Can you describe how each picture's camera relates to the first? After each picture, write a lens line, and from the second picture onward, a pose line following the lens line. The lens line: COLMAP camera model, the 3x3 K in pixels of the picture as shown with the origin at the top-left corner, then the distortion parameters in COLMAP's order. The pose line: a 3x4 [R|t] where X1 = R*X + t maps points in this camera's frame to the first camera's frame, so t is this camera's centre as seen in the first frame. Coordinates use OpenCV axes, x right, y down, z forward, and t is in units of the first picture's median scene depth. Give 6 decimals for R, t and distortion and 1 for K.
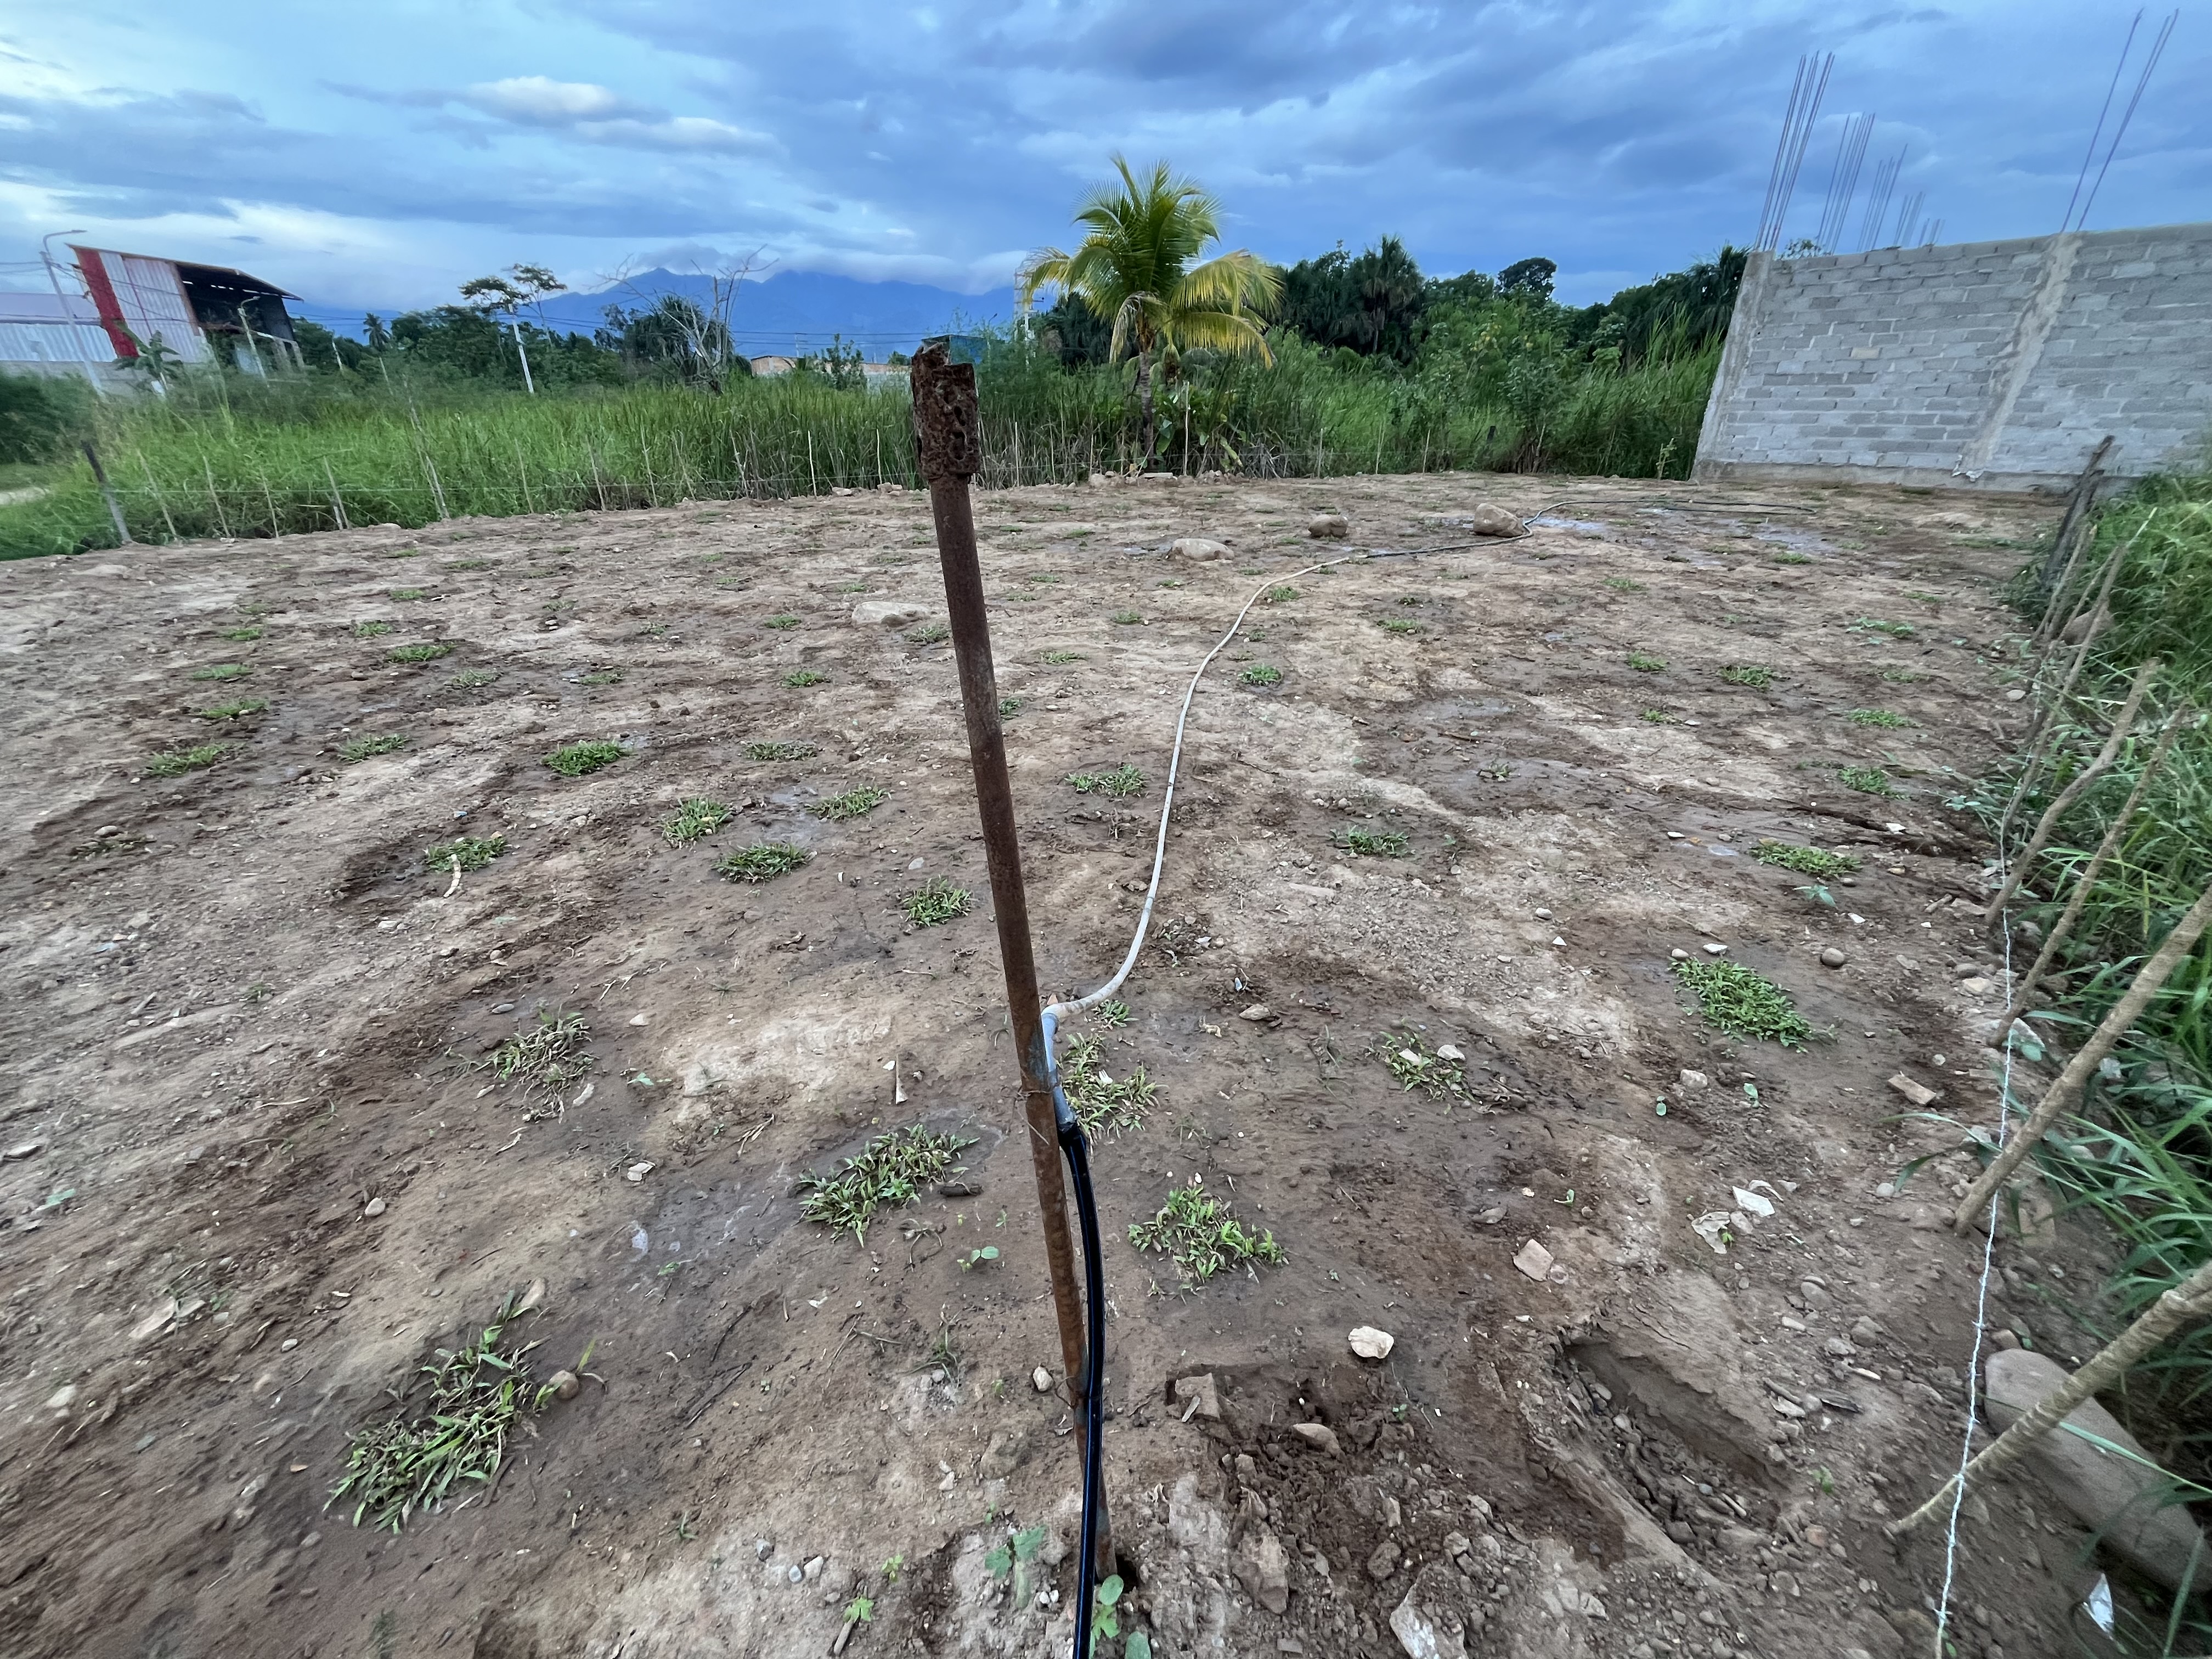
lens RADIAL K [[883.4, 0, 1104.0], [0, 883.4, 823.6], [0, 0, 1]] dist [-0.006132, 0.001716]
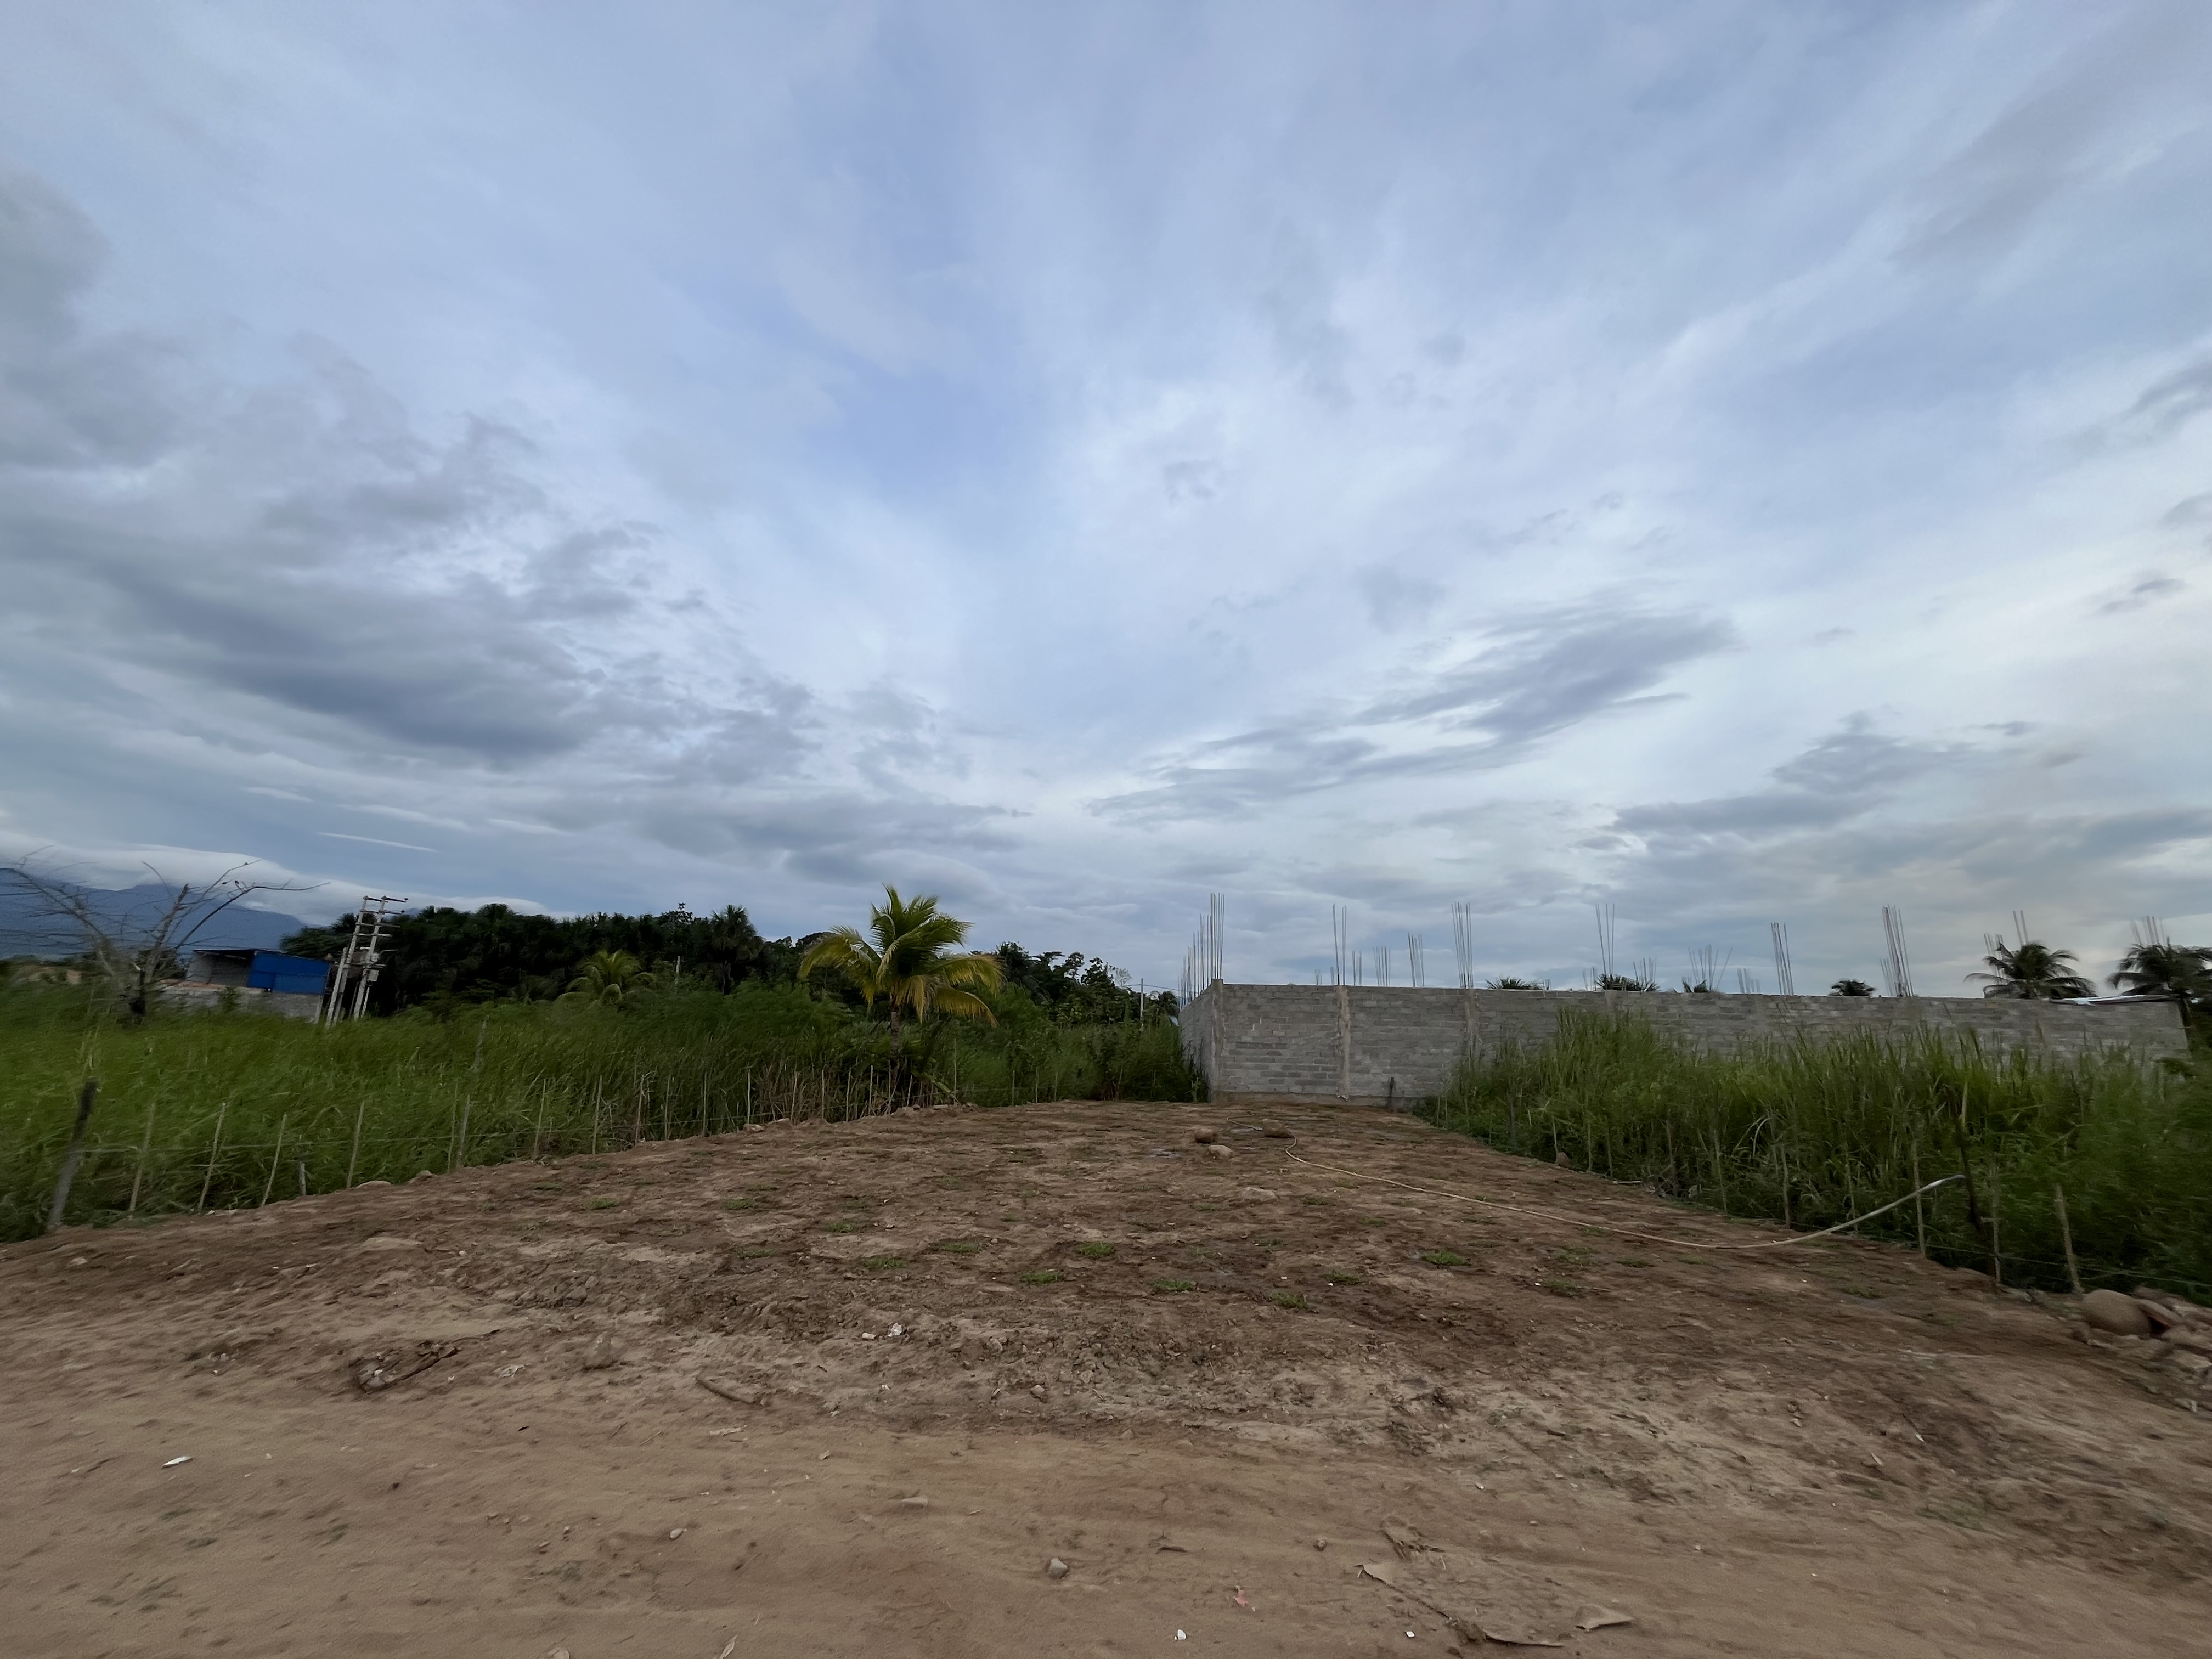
lens RADIAL K [[883.4, 0, 1089.3], [0, 883.4, 807.7], [0, 0, 1]] dist [-0.006132, 0.001716]
pose [[0.753977, 0.193554, 0.627739, -0.587428], [0.257275, 0.792259, -0.553295, 0.006707], [-0.604424, 0.578673, 0.547548, -0.034378]]
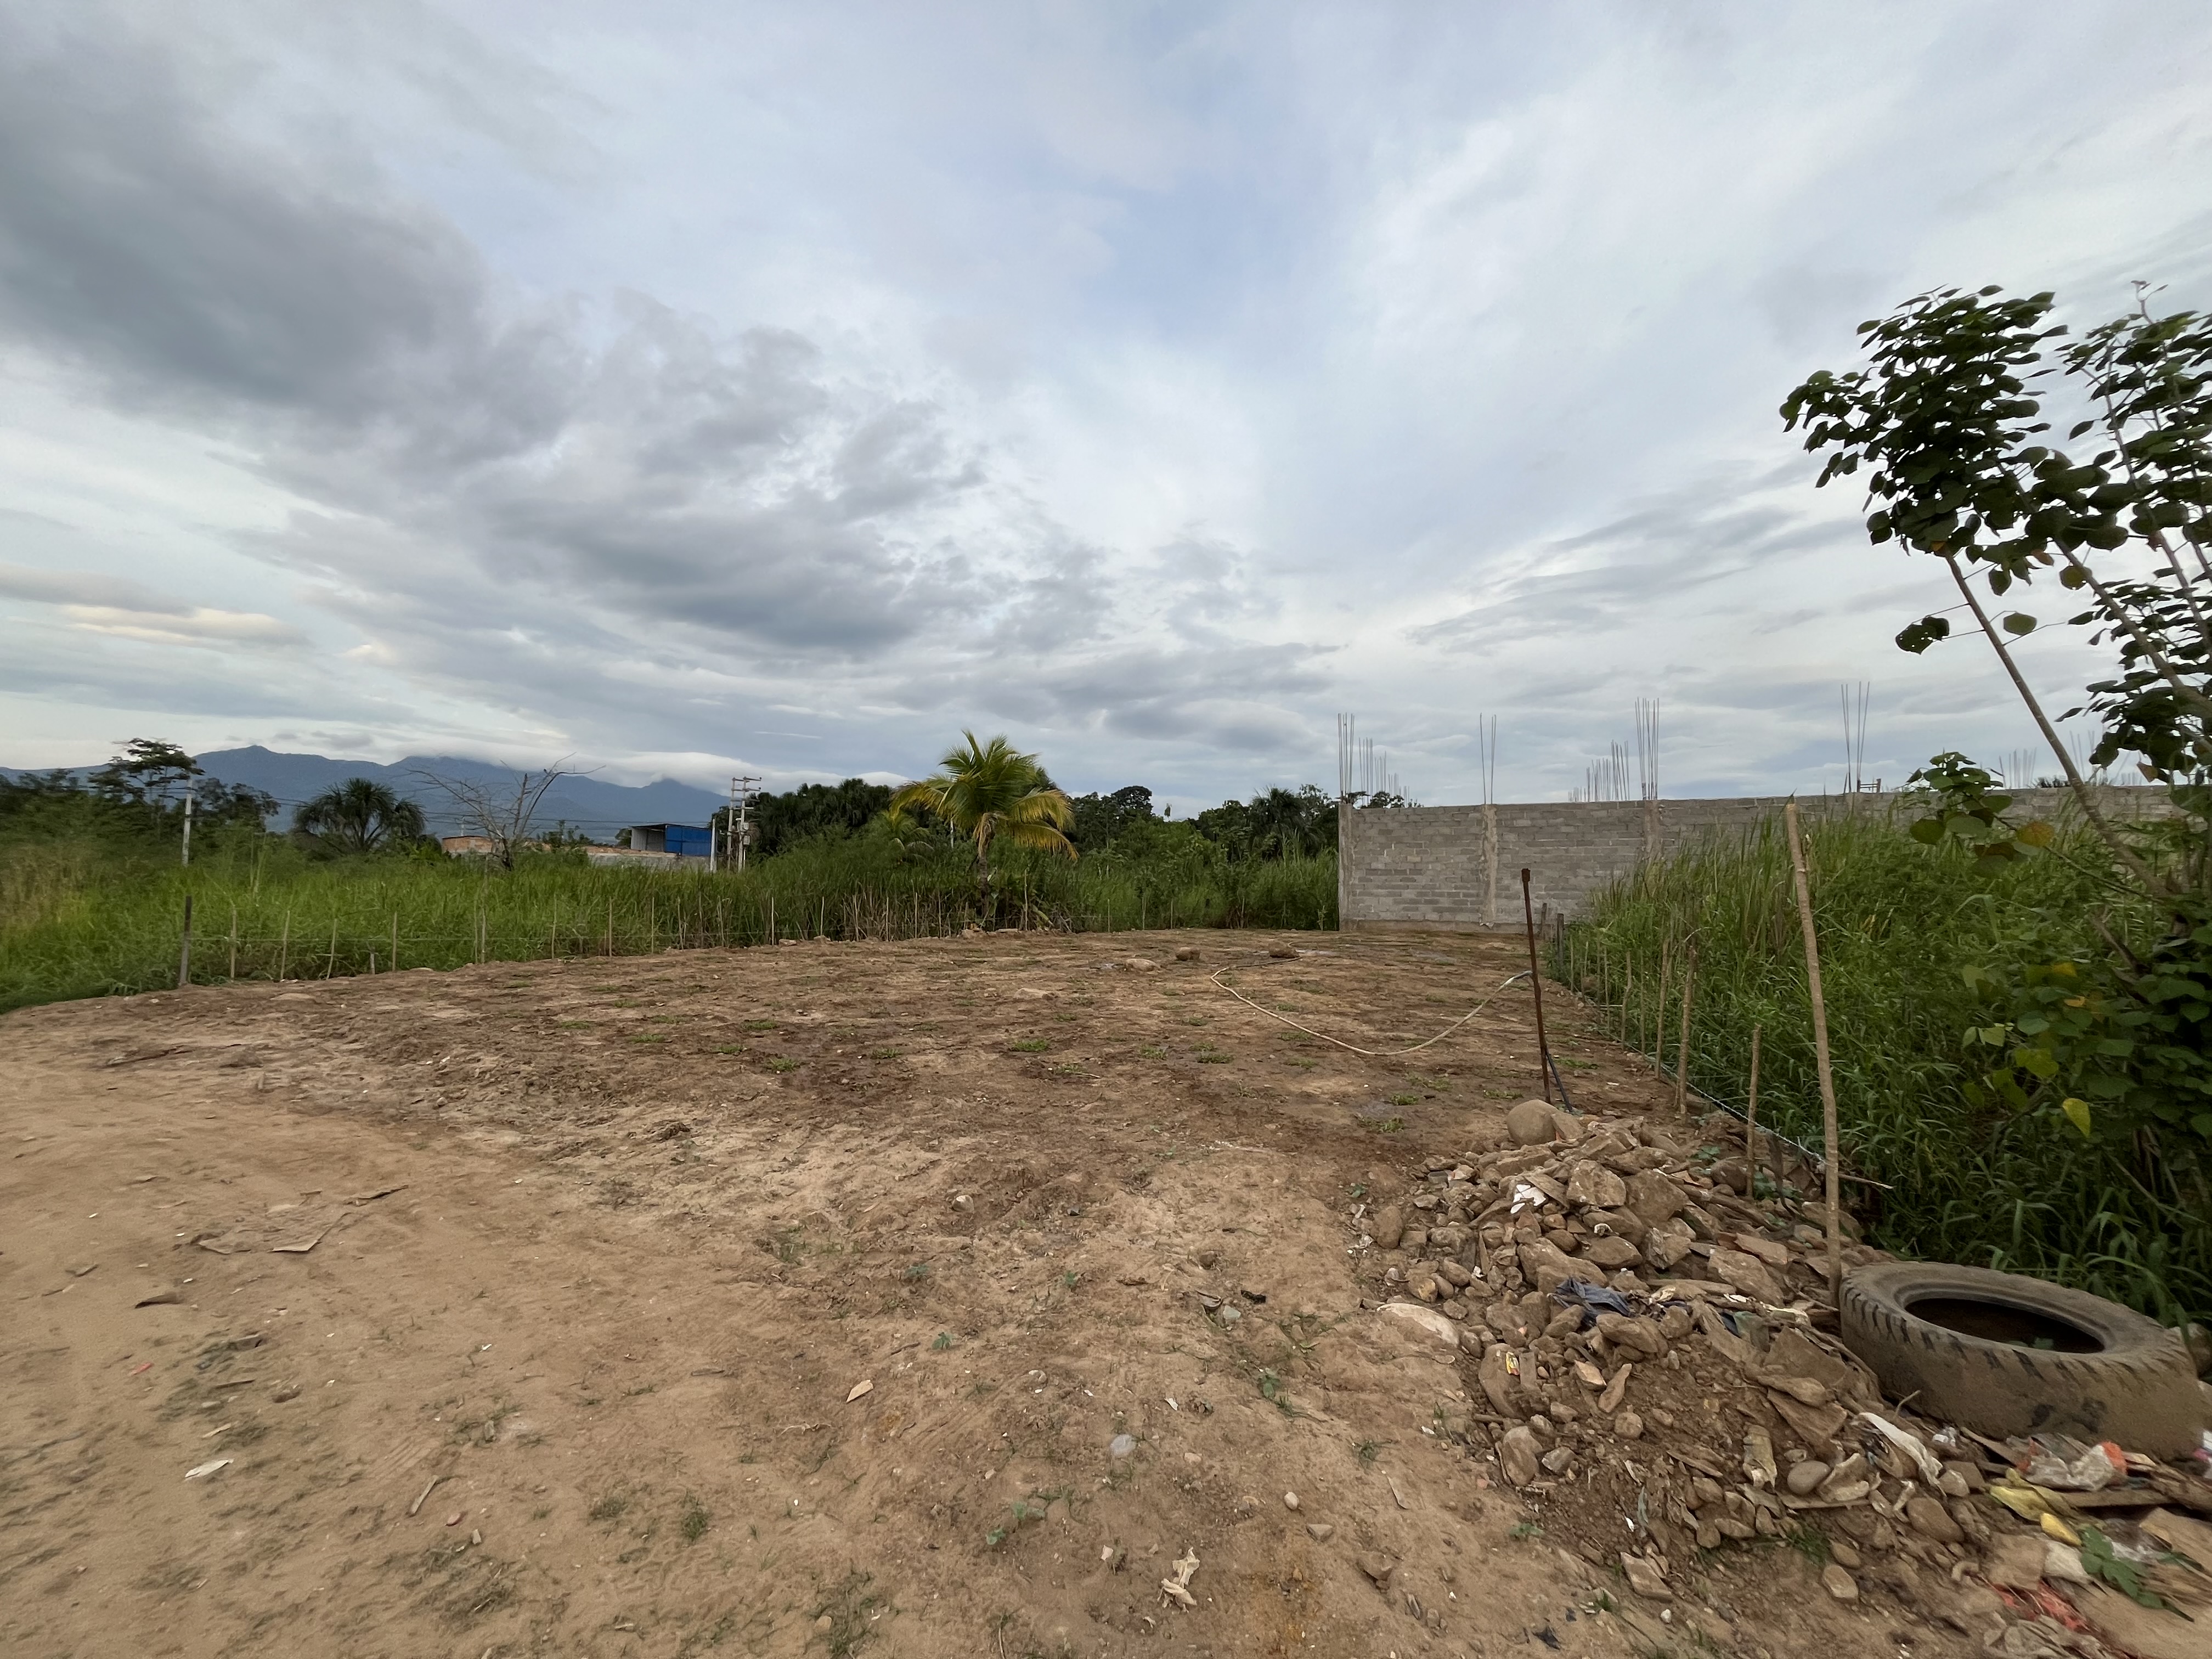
lens RADIAL K [[883.4, 0, 1093.9], [0, 883.4, 844.0], [0, 0, 1]] dist [-0.006132, 0.001716]
pose [[0.936963, 0.026487, 0.348423, -0.265588], [0.141014, 0.883660, -0.446385, 0.096758], [-0.319711, 0.467379, 0.824222, -0.188759]]
